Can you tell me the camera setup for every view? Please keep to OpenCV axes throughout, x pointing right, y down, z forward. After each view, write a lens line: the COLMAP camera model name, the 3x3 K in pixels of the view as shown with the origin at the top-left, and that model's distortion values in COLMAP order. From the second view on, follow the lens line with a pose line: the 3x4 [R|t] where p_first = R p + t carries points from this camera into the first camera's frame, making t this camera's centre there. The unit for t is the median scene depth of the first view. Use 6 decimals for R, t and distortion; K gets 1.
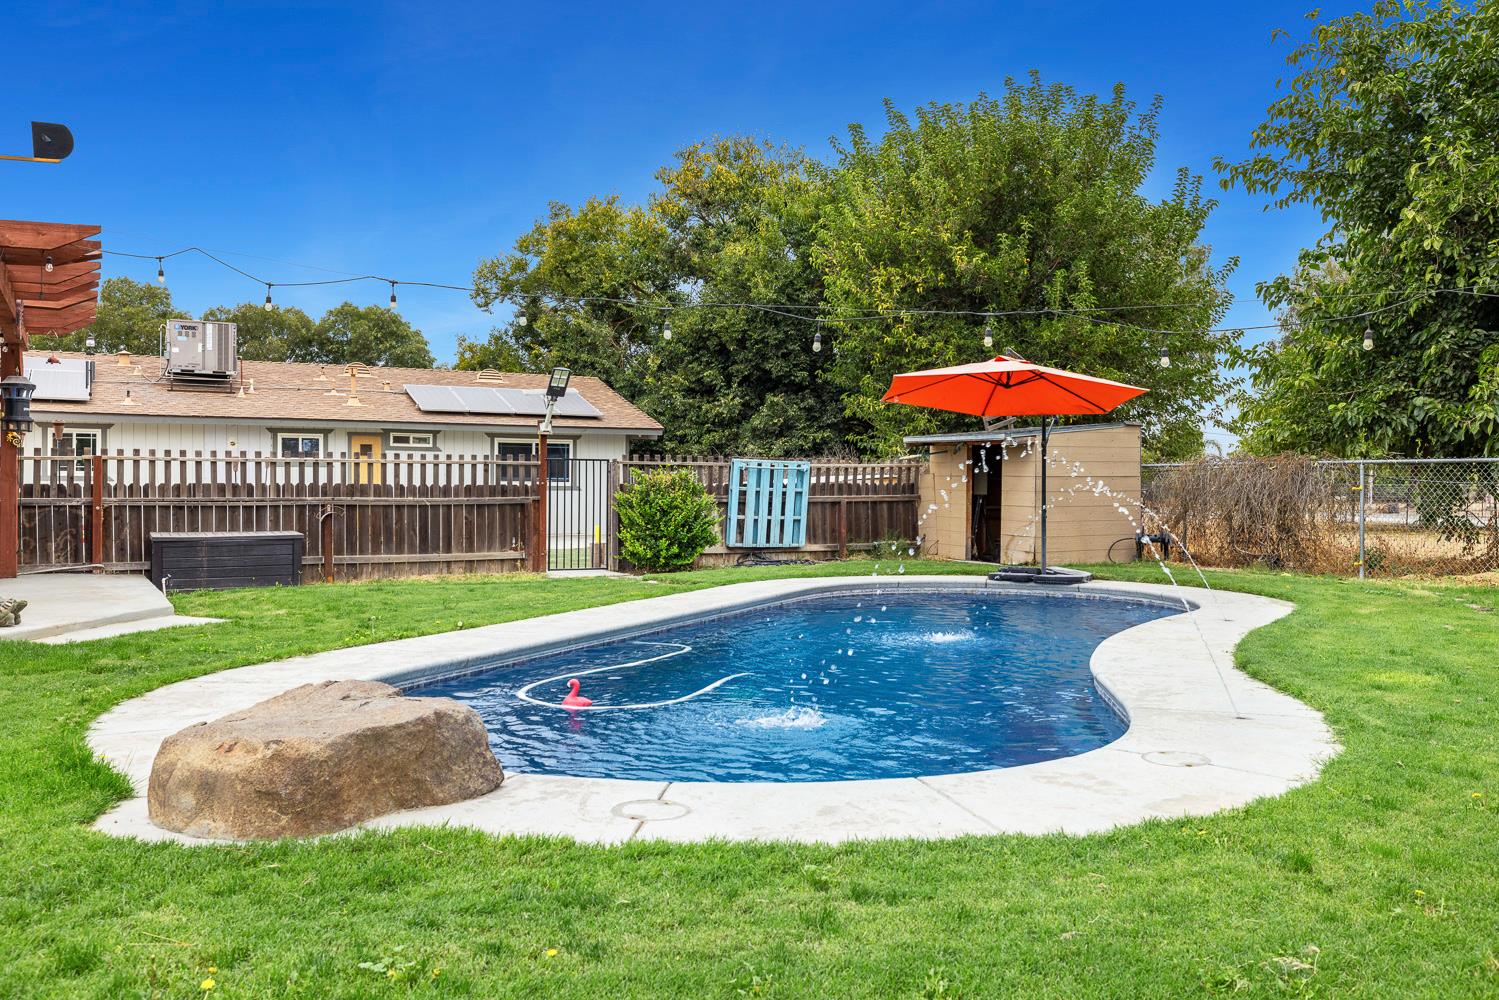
lens RADIAL K [[1218.3, 0, 749.5], [0, 1218.3, 500.0], [0, 0, 1]] dist [0.005450, 0.007087]
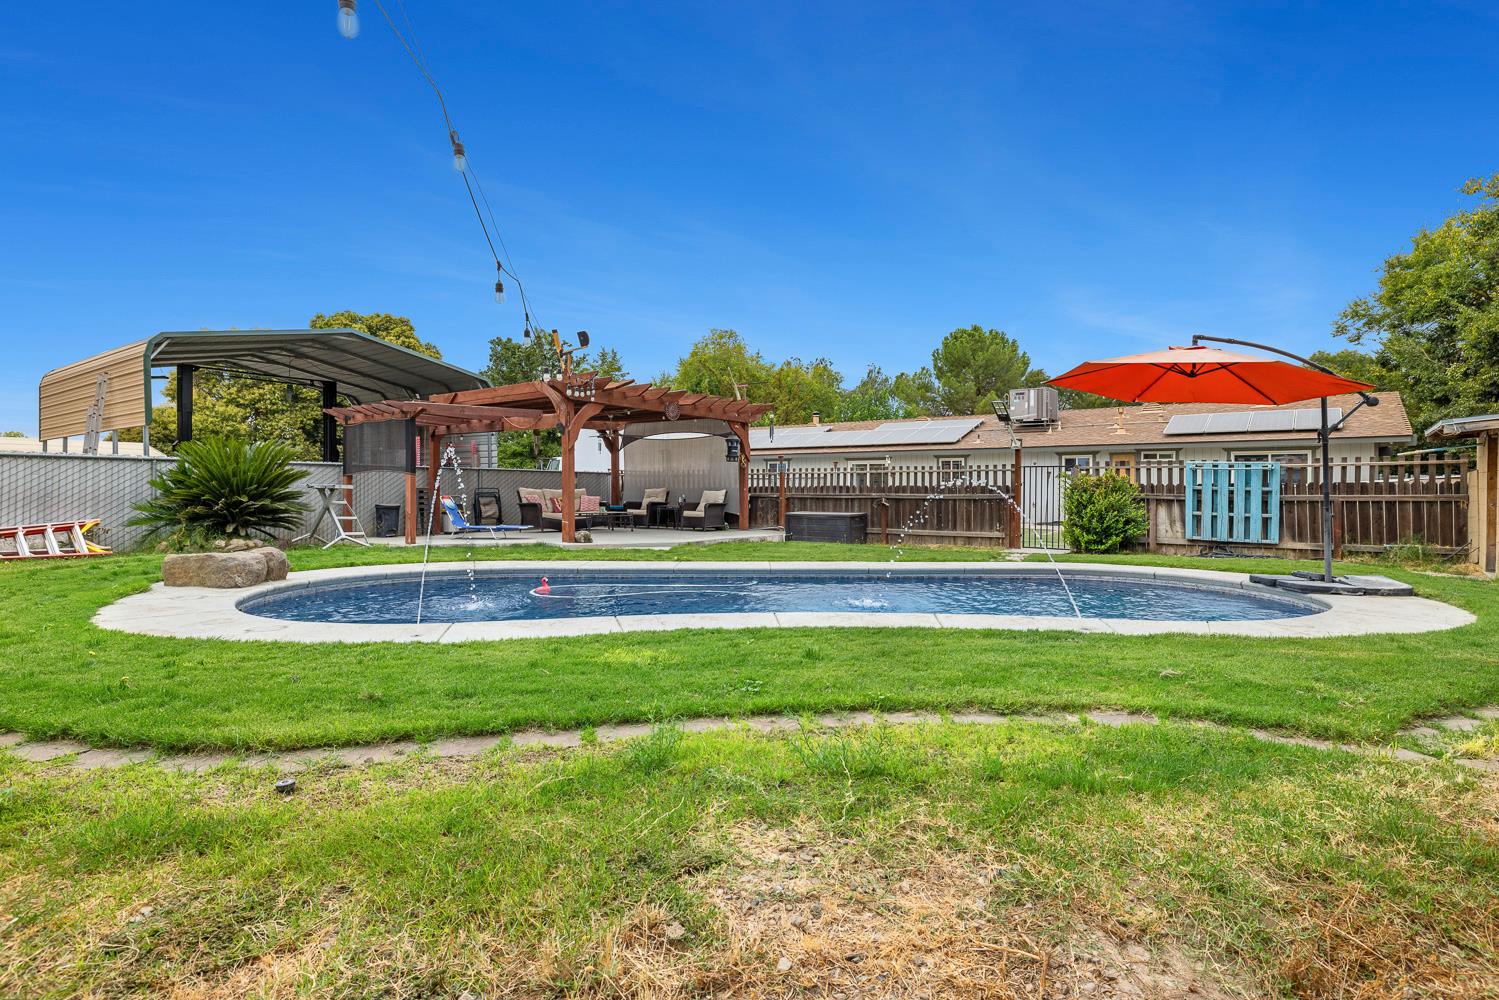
lens RADIAL K [[767.7, 0, 749.5], [0, 767.7, 500.0], [0, 0, 1]] dist [-0.000250, -0.000097]
pose [[0.438989, 0.007569, -0.898460, 0.331862], [-0.012878, 0.999915, 0.002132, 0.004337], [0.898400, 0.010634, 0.439049, 0.237784]]
